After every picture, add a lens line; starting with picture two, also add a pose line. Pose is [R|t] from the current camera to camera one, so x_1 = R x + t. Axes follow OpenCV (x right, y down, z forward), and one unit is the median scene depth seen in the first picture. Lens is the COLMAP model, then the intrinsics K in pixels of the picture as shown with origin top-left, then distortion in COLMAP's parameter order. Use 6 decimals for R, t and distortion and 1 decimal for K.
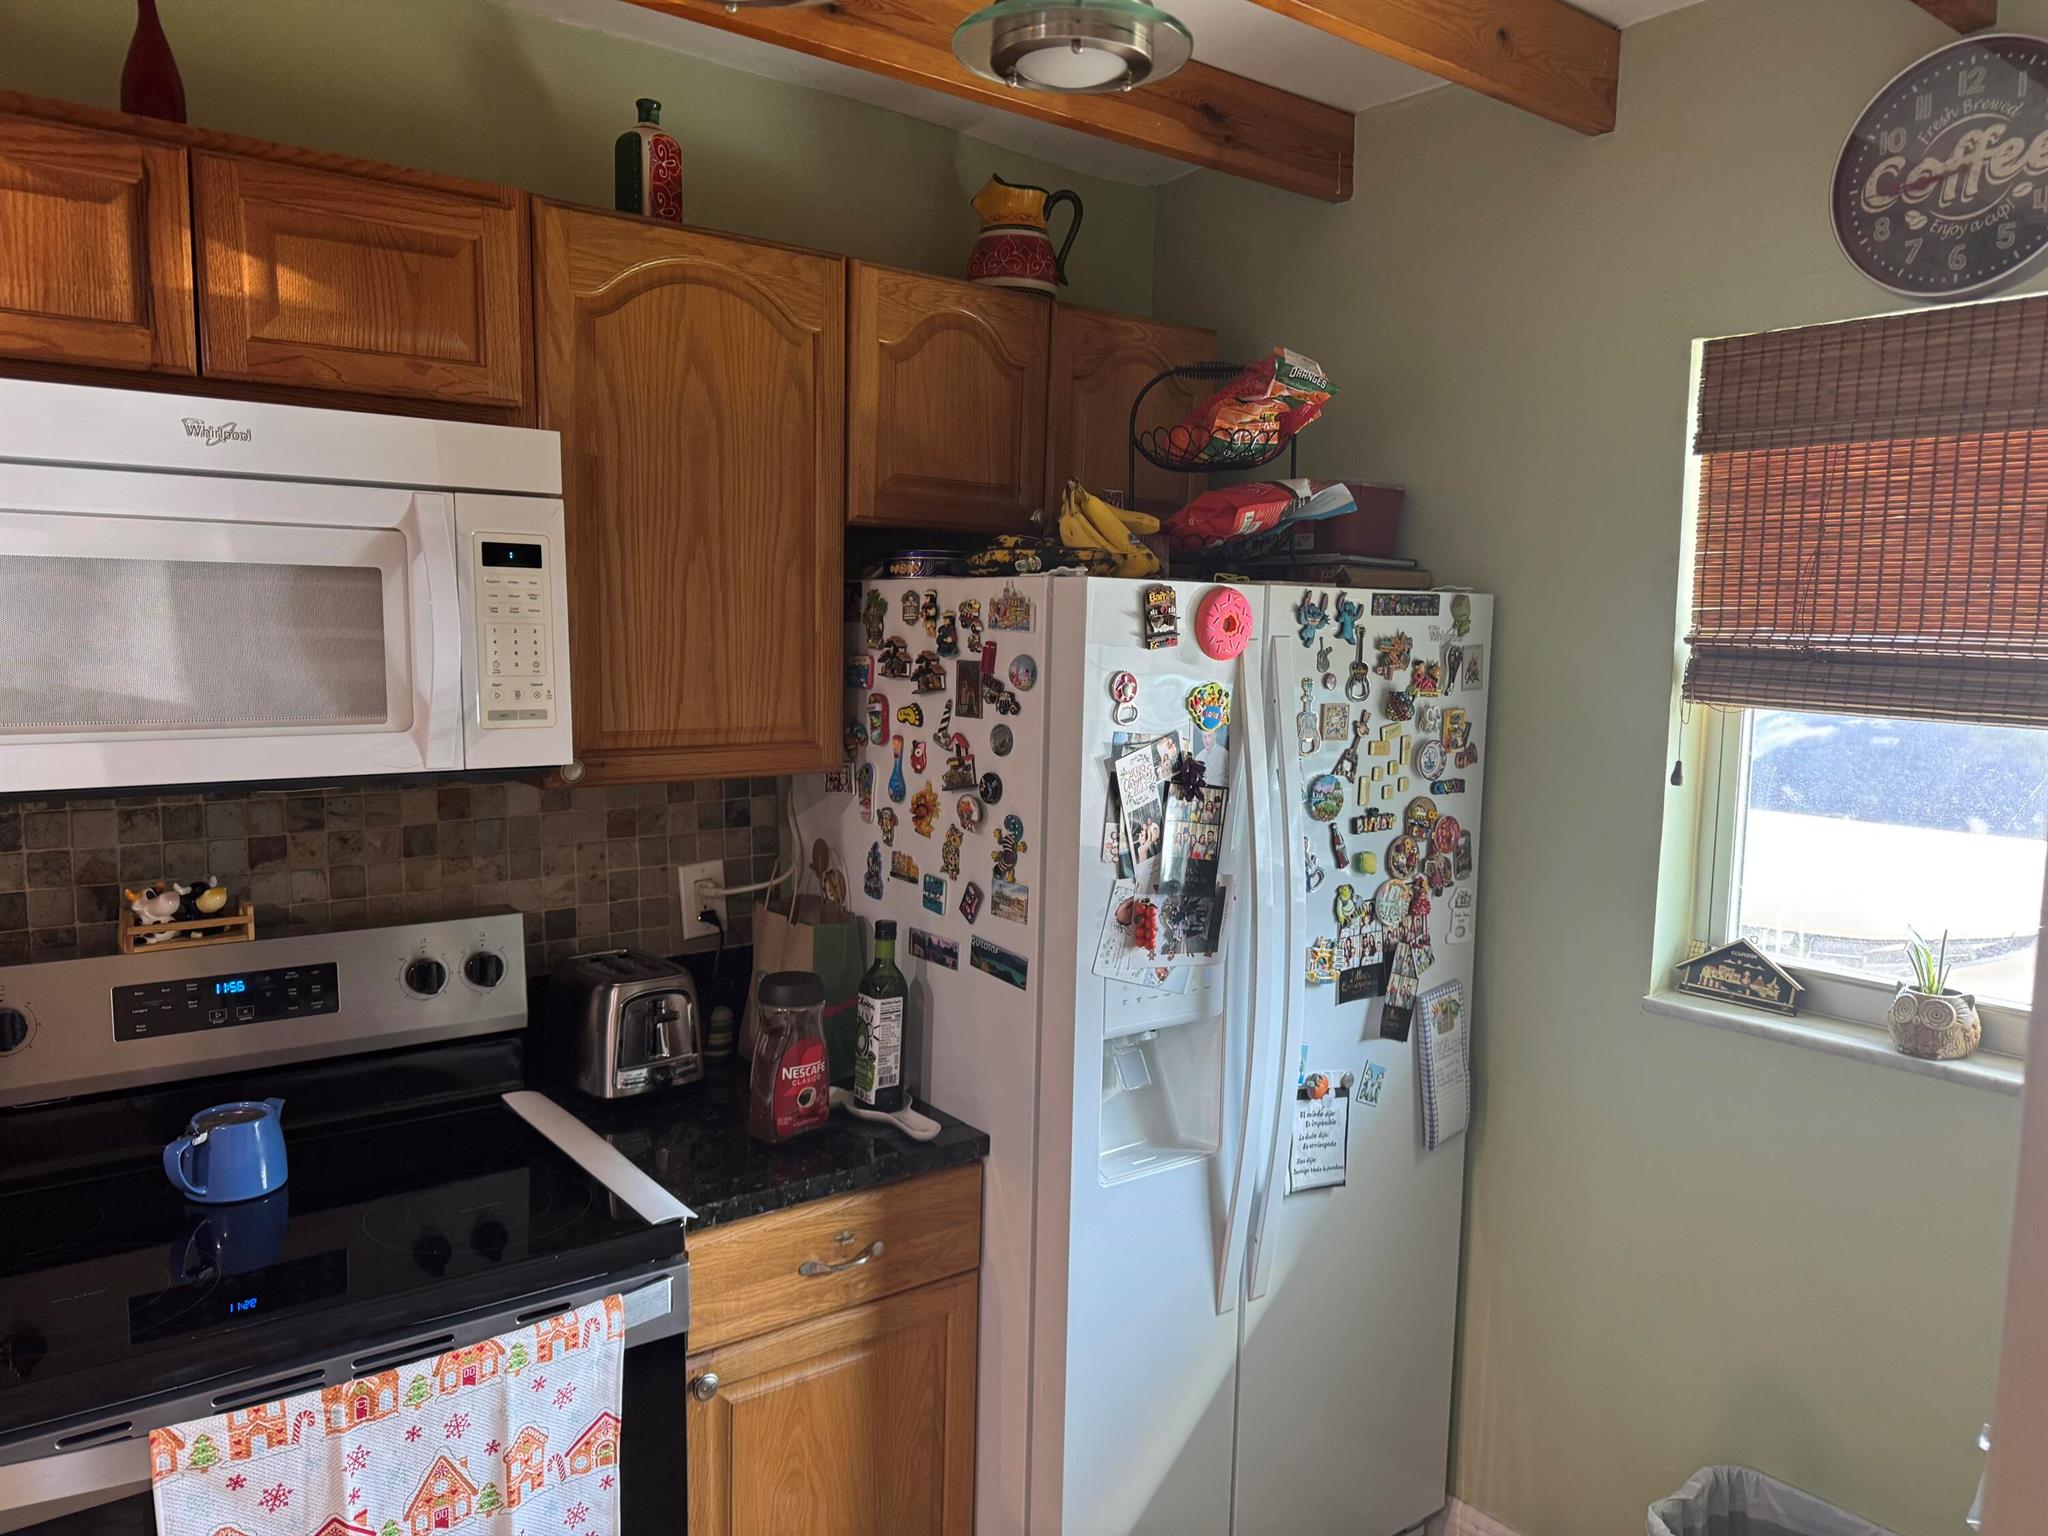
lens RADIAL K [[1446.2, 0, 1023.6], [0, 1446.2, 778.4], [0, 0, 1]] dist [0.057768, -0.078070]
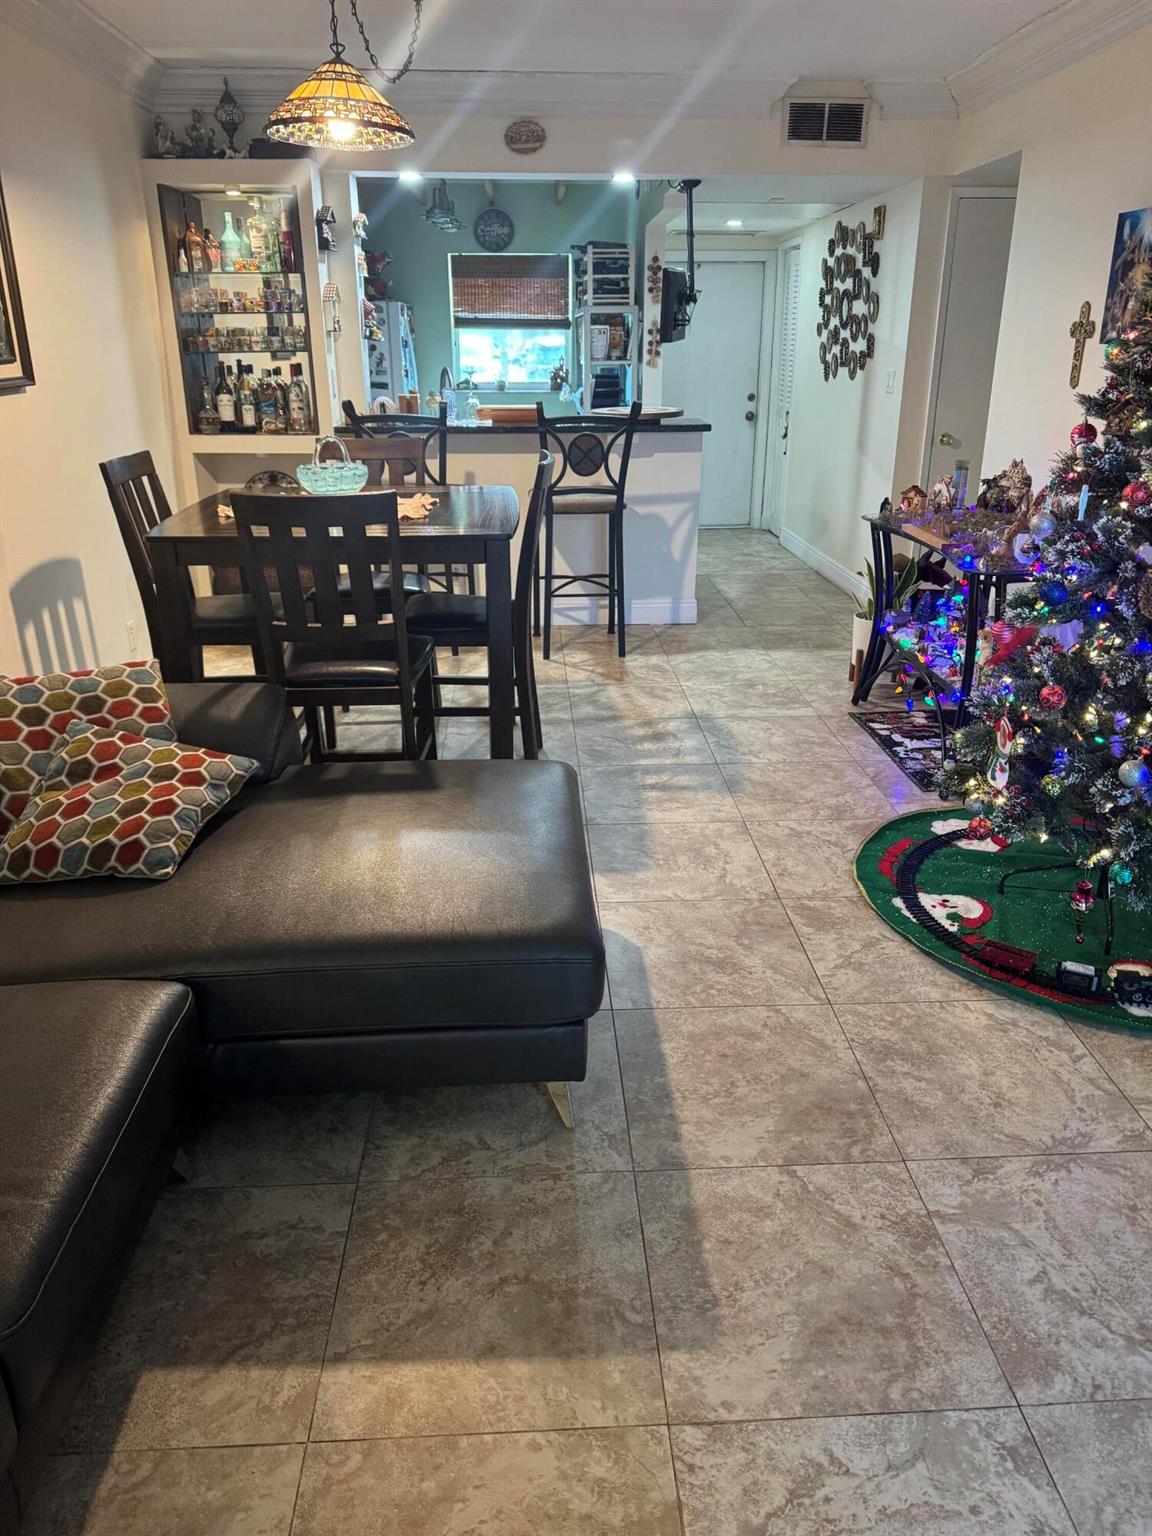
lens RADIAL K [[1073.6, 0, 576.0], [0, 1073.6, 768.0], [0, 0, 1]] dist [0.069050, -0.100699]
pose [[0.580491, -0.319474, 0.748977, -2.813482], [0.105957, 0.941634, 0.319530, 0.245241], [-0.807343, -0.106125, 0.580460, -1.844693]]
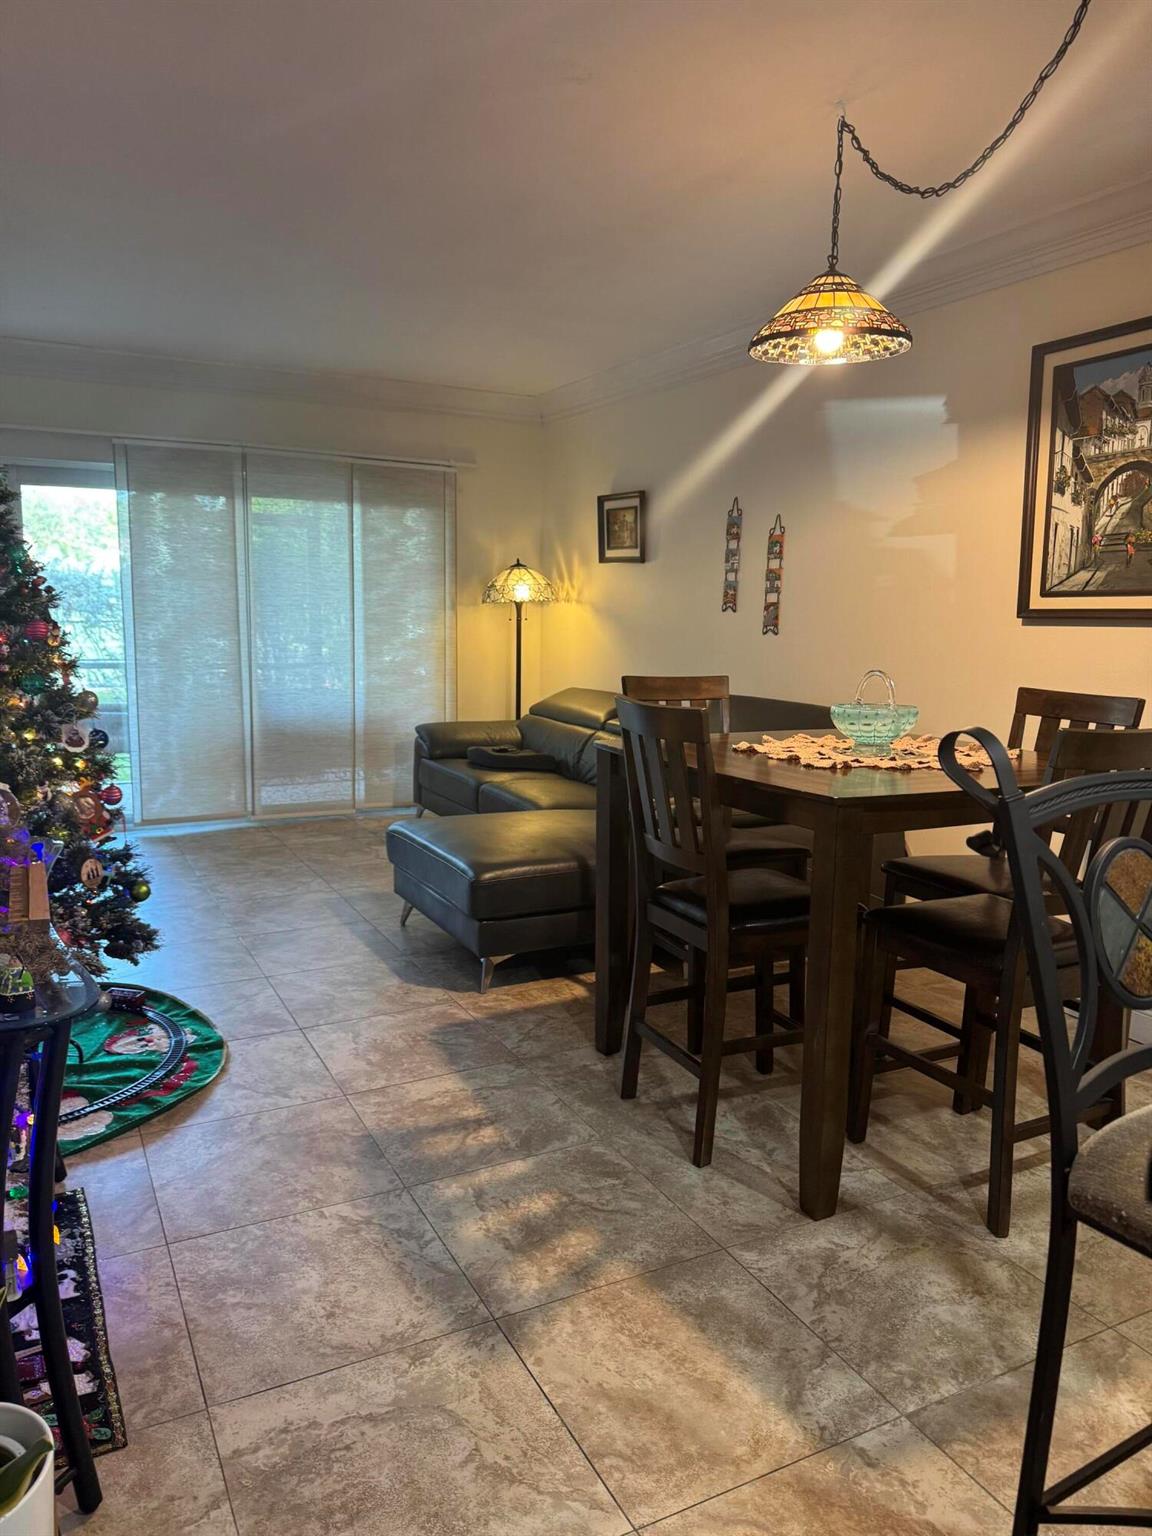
lens RADIAL K [[1065.8, 0, 574.2], [0, 1065.8, 778.6], [0, 0, 1]] dist [0.138733, -0.249786]
pose [[-0.189503, 0.133562, -0.972754, -0.169856], [-0.133070, 0.978071, 0.160216, 0.221835], [0.972821, 0.159805, -0.167574, -0.629135]]
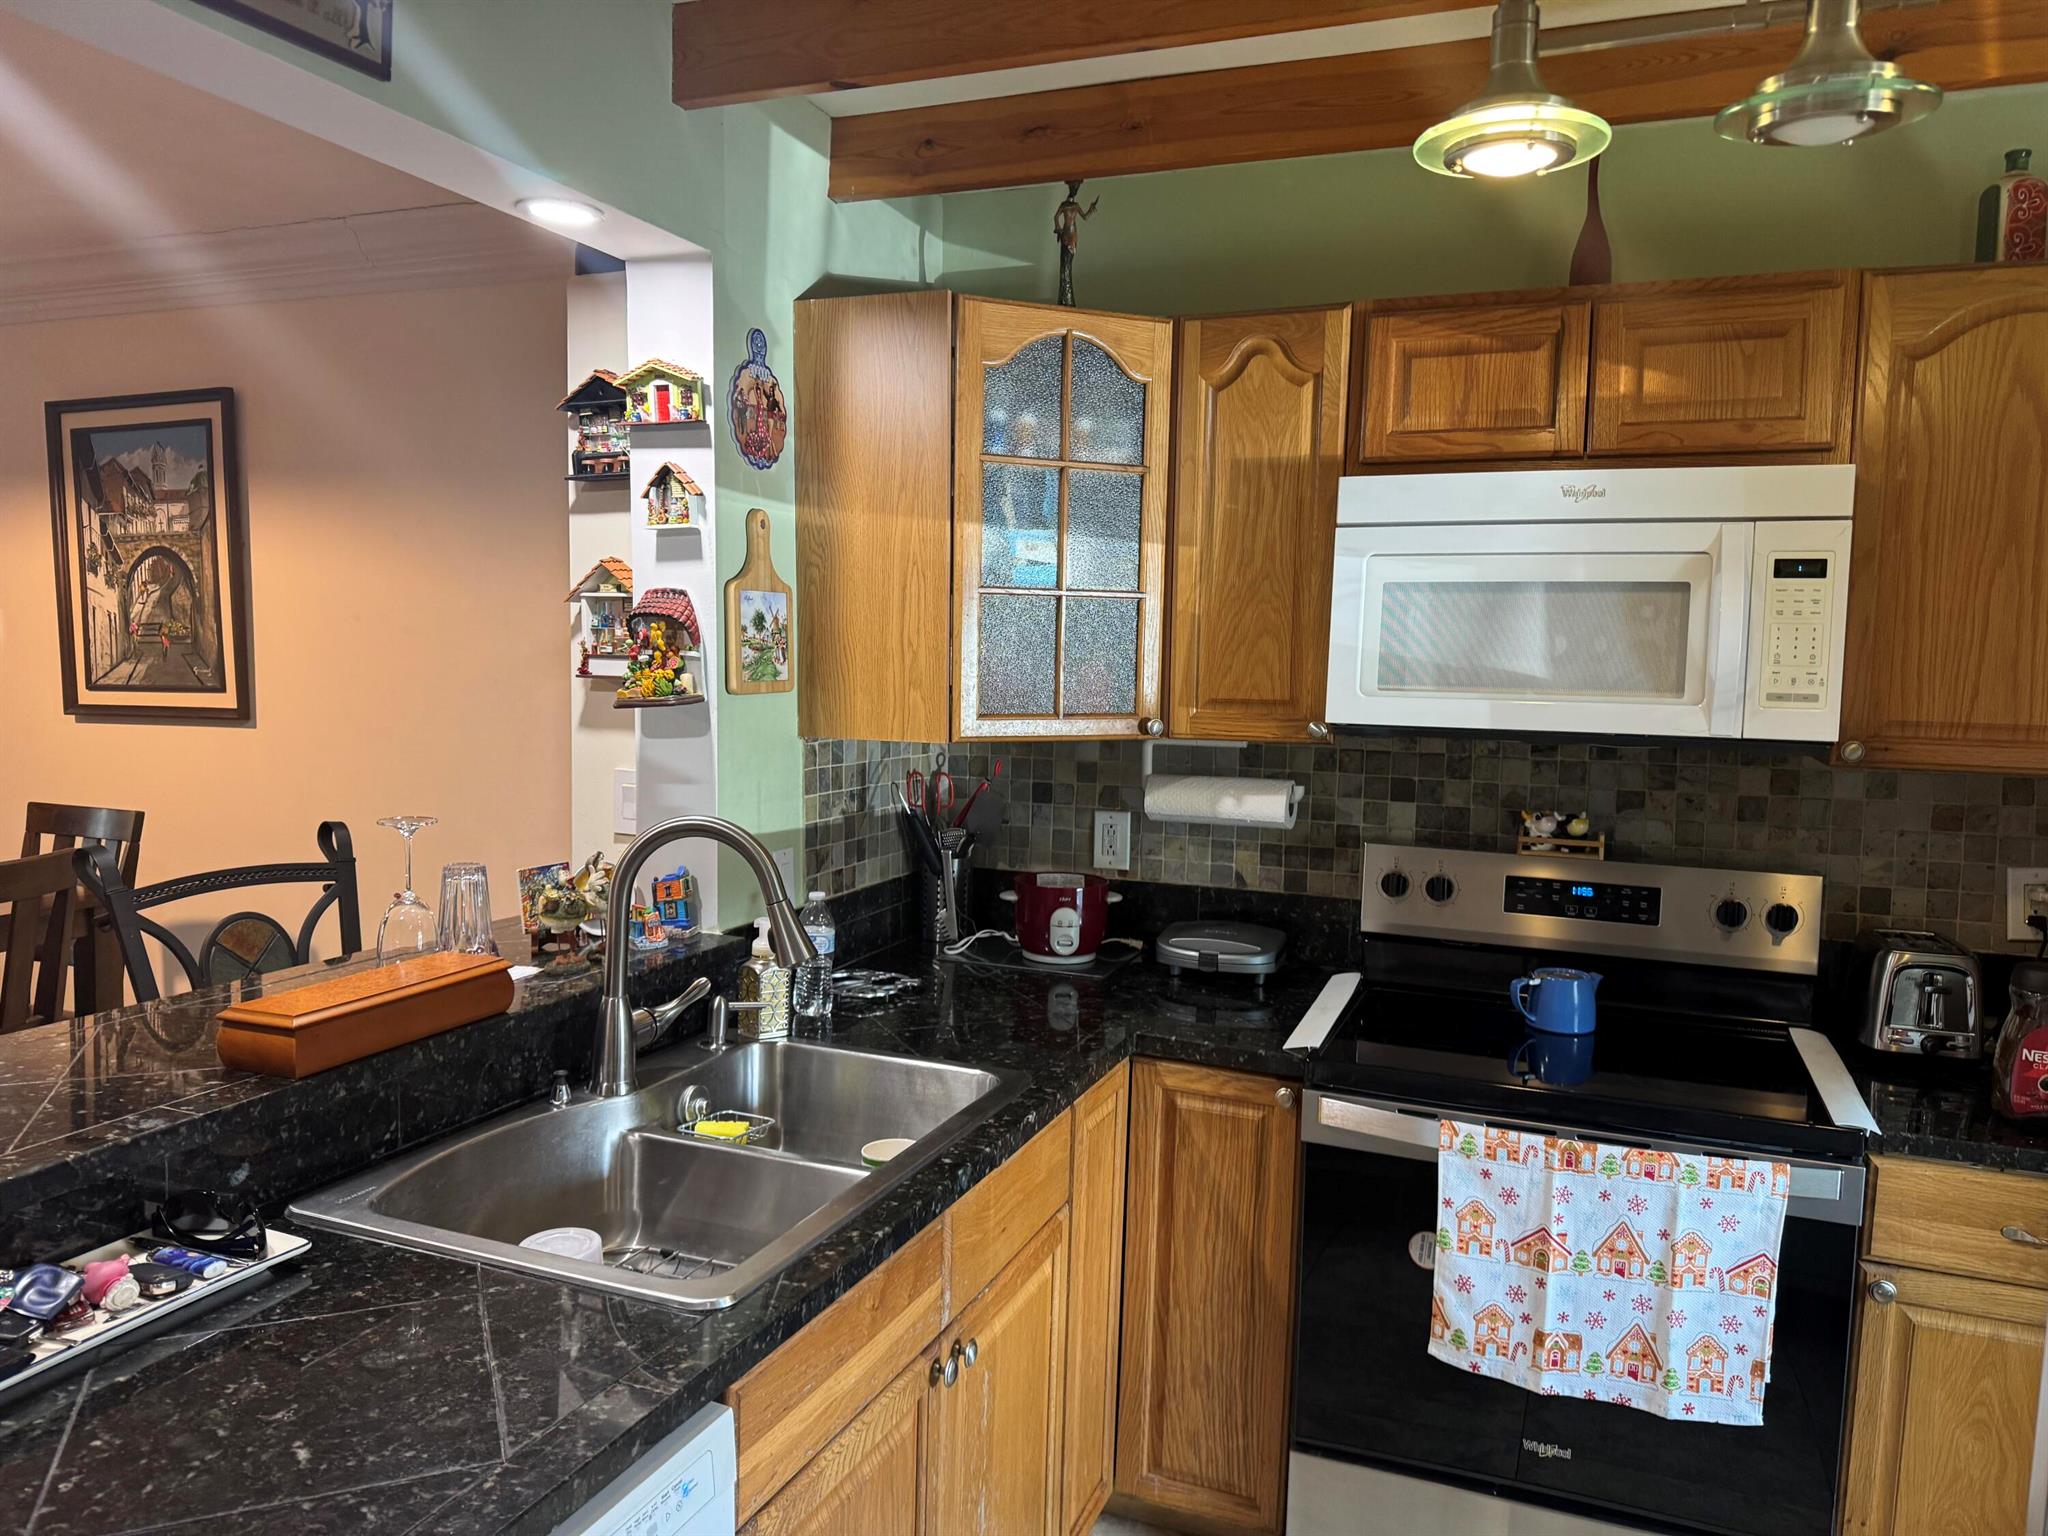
lens RADIAL K [[1431.5, 0, 1023.4], [0, 1431.5, 774.0], [0, 0, 1]] dist [0.069050, -0.100699]
pose [[0.509546, 0.068644, -0.857701, 0.329862], [-0.106310, 0.994198, 0.016411, 0.061626], [0.853851, 0.082820, 0.513887, -0.155698]]
